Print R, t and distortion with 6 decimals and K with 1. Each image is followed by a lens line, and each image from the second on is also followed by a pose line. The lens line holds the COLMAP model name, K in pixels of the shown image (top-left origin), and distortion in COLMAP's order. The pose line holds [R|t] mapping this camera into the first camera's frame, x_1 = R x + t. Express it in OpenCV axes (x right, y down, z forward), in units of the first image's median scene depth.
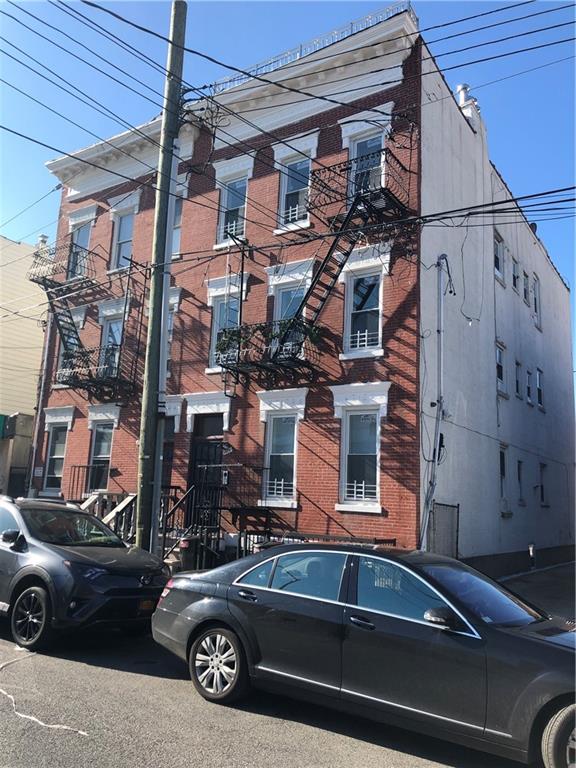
lens RADIAL K [[624.7, 0, 289.7], [0, 624.7, 382.7], [0, 0, 1]] dist [0.058861, -0.002147]
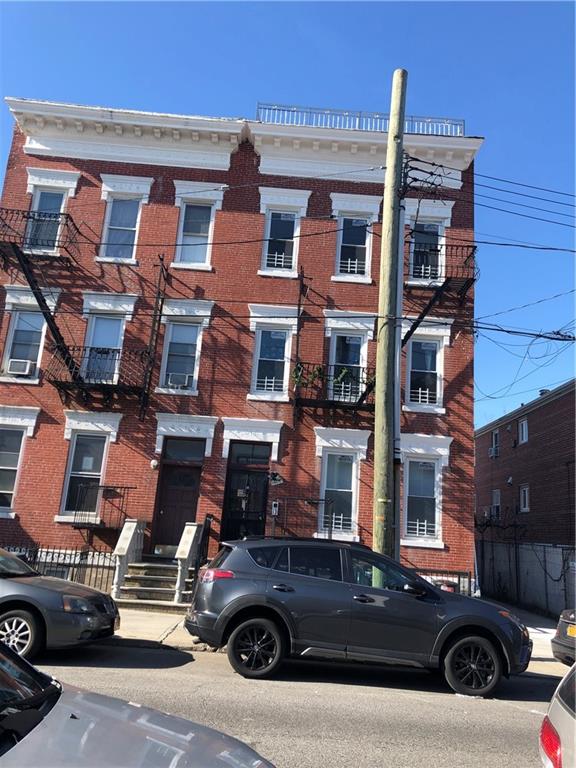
lens RADIAL K [[624.7, 0, 291.6], [0, 624.7, 382.5], [0, 0, 1]] dist [0.058861, -0.002147]
pose [[0.814156, 0.146200, 0.561940, -0.684443], [-0.141001, 0.988594, -0.052917, 0.001637], [-0.563267, -0.036152, 0.825484, 0.167058]]
